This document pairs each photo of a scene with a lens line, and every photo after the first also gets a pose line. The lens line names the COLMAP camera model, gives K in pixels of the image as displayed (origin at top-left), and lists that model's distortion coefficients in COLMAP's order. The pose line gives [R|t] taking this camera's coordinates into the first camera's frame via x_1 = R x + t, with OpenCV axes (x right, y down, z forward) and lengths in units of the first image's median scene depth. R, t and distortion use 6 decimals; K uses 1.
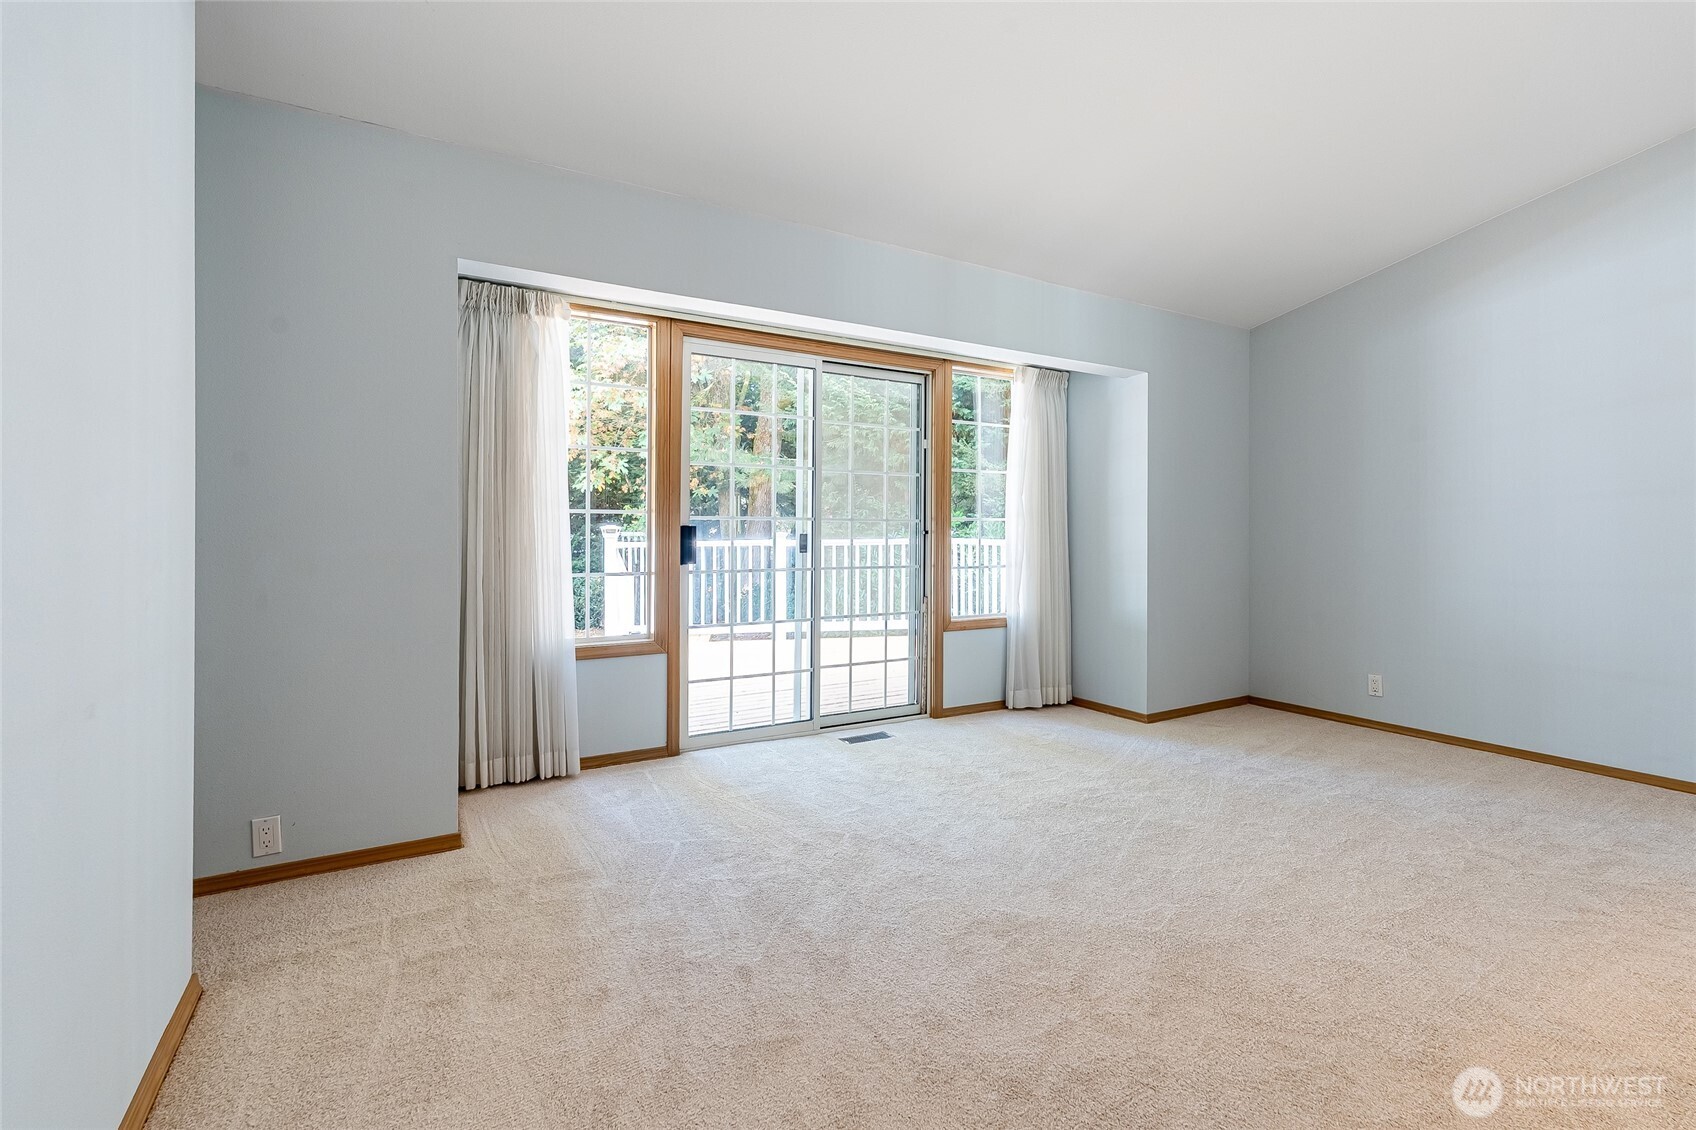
lens RADIAL K [[744.4, 0, 850.3], [0, 744.4, 530.8], [0, 0, 1]] dist [-0.003778, 0.001134]
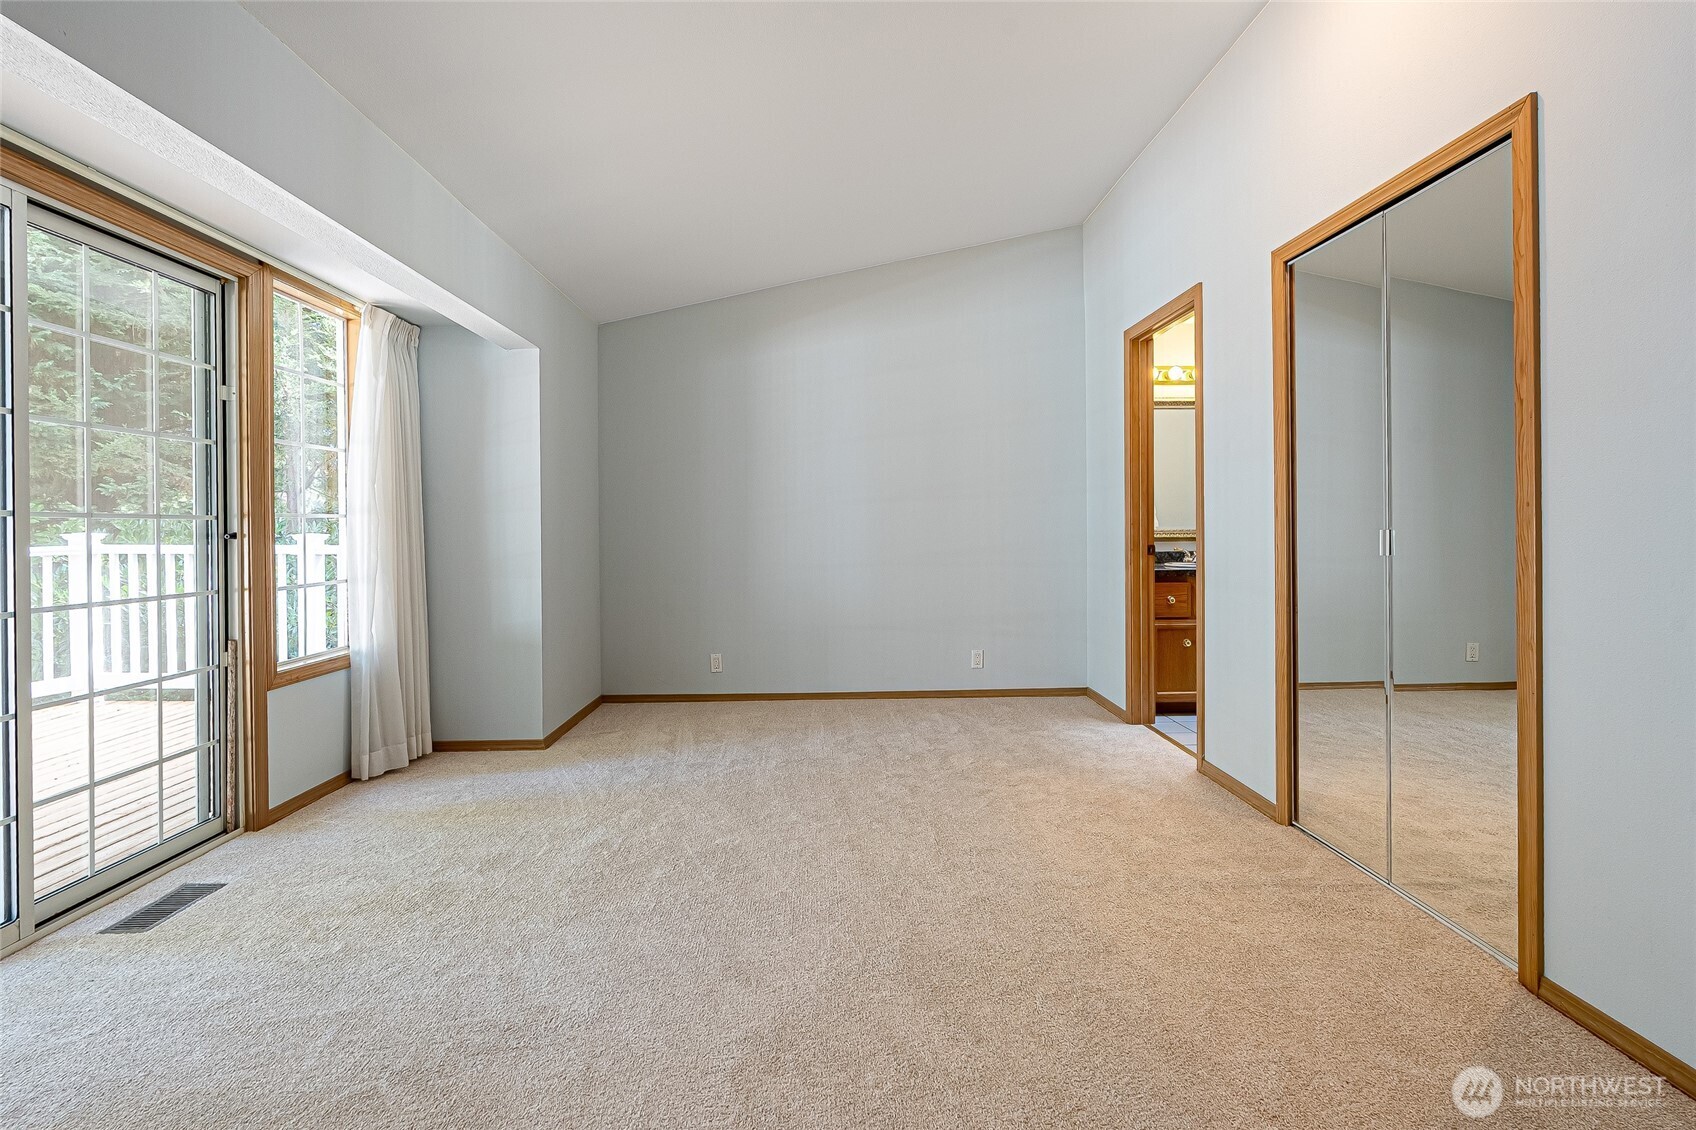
lens RADIAL K [[744.4, 0, 860.3], [0, 744.4, 527.4], [0, 0, 1]] dist [-0.003778, 0.001134]
pose [[0.495388, -0.007337, 0.868641, -0.176571], [0.008987, 0.999954, 0.003320, -0.002296], [-0.868625, 0.006162, 0.495432, 0.240757]]
